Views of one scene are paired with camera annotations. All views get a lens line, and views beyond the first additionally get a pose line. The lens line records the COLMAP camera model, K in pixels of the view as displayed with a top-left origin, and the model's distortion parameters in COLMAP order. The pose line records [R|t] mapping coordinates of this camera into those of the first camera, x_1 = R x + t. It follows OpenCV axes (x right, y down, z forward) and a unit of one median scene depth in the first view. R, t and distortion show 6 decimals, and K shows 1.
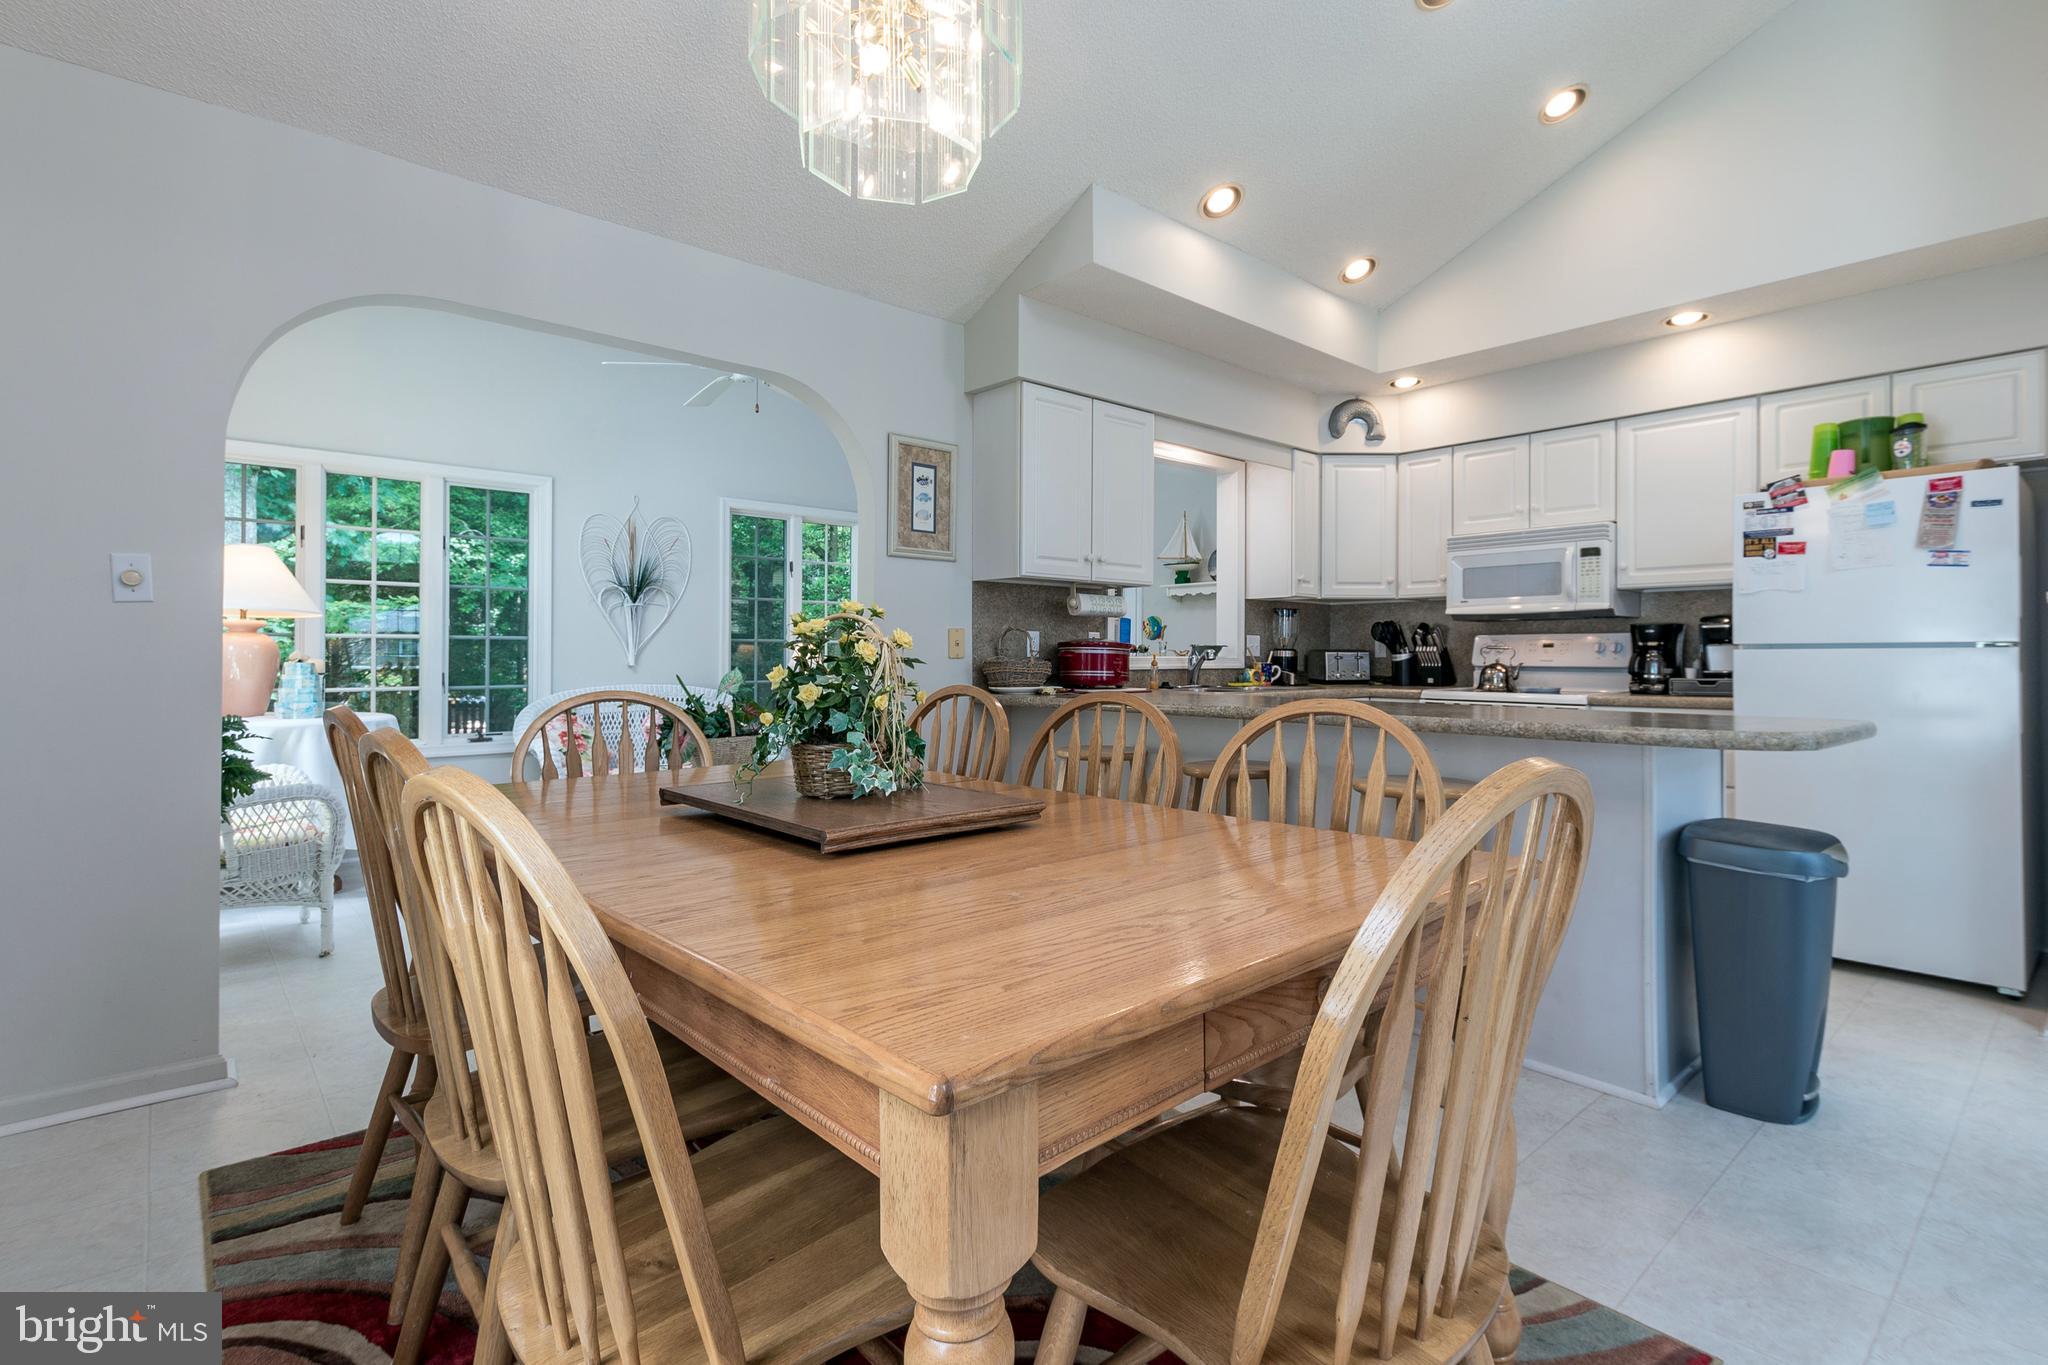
lens RADIAL K [[944.5, 0, 1082.6], [0, 944.5, 638.6], [0, 0, 1]] dist [0.015569, -0.006352]
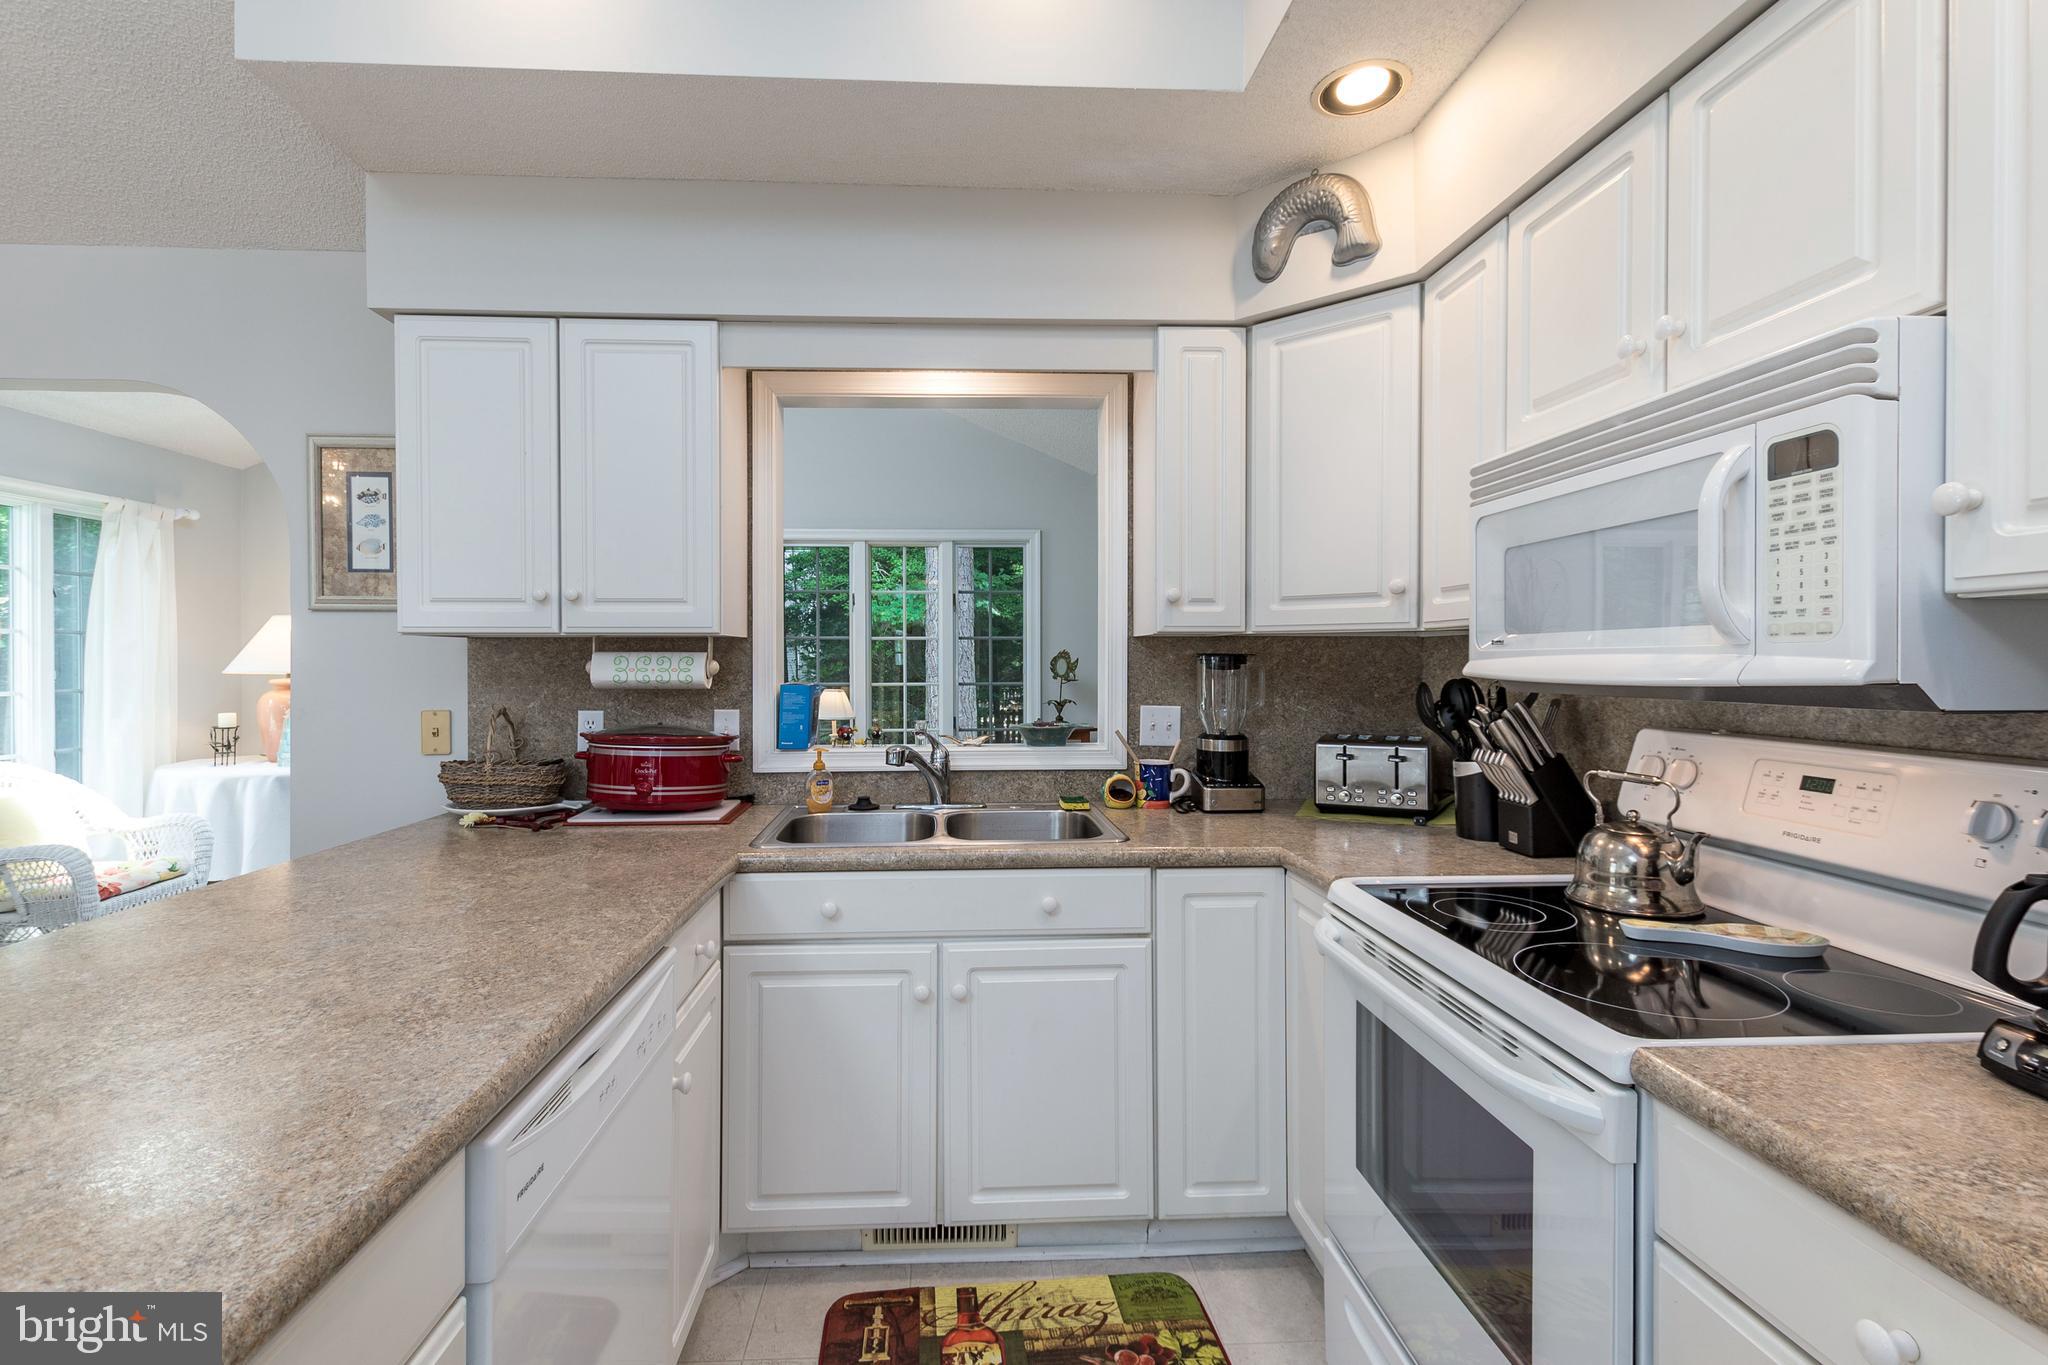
lens RADIAL K [[944.5, 0, 972.2], [0, 944.5, 668.8], [0, 0, 1]] dist [0.015569, -0.006352]
pose [[0.762687, -0.000069, -0.646768, 0.540297], [0.013183, 0.999794, 0.015440, -0.041652], [0.646634, -0.020302, 0.762530, 0.668380]]
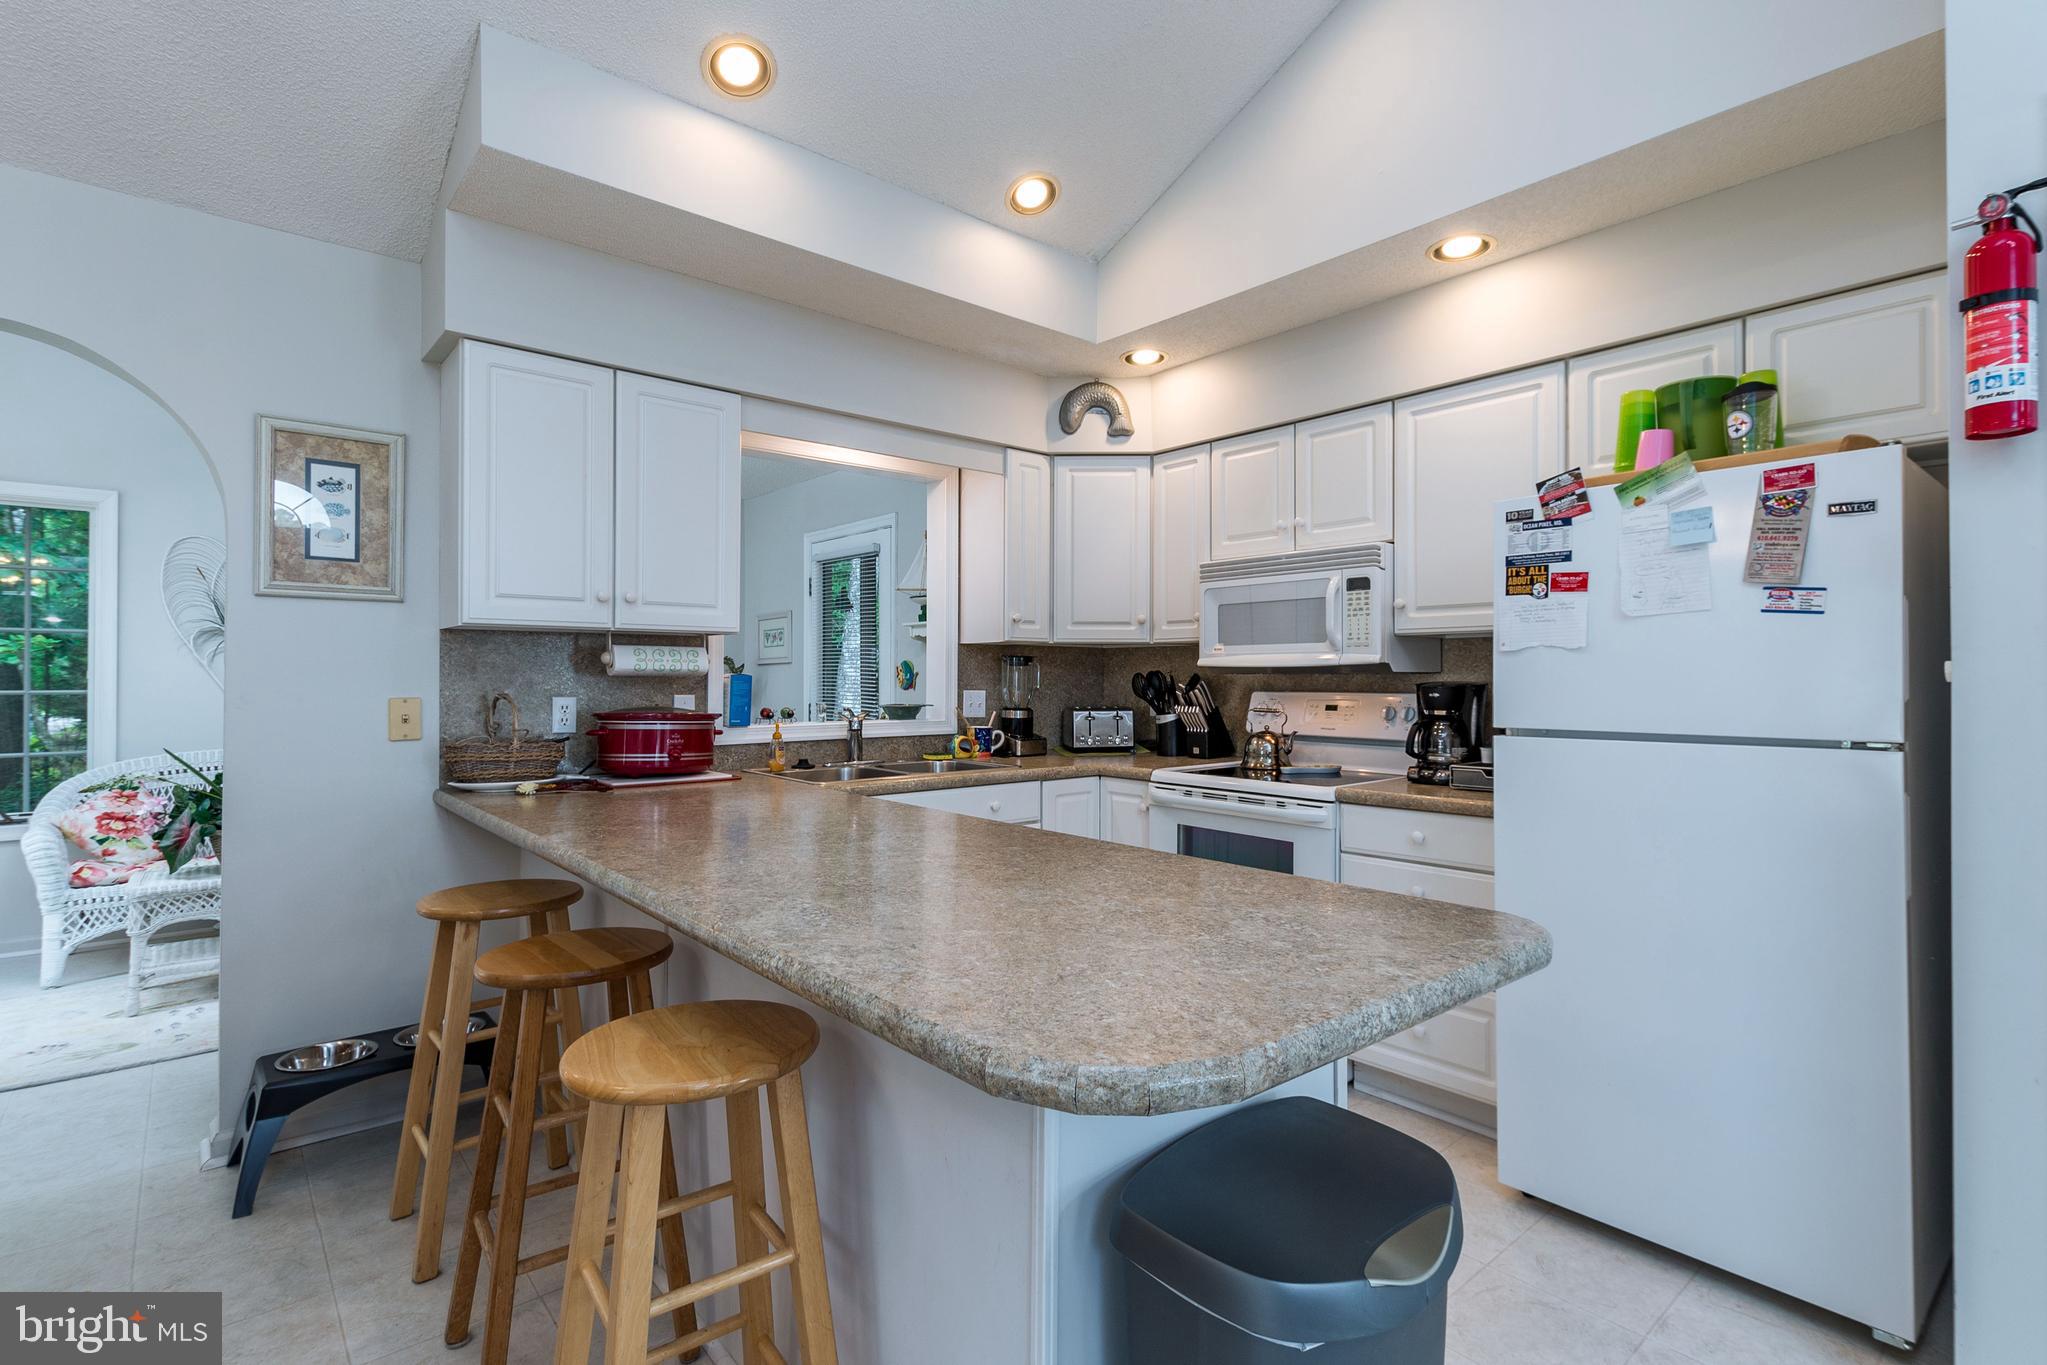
lens RADIAL K [[944.1, 0, 1069.8], [0, 944.1, 658.8], [0, 0, 1]] dist [0.015569, -0.006352]
pose [[0.999820, -0.001957, -0.018888, 0.336459], [0.001916, 0.999996, -0.002227, -0.033928], [0.018893, 0.002191, 0.999819, 0.283164]]
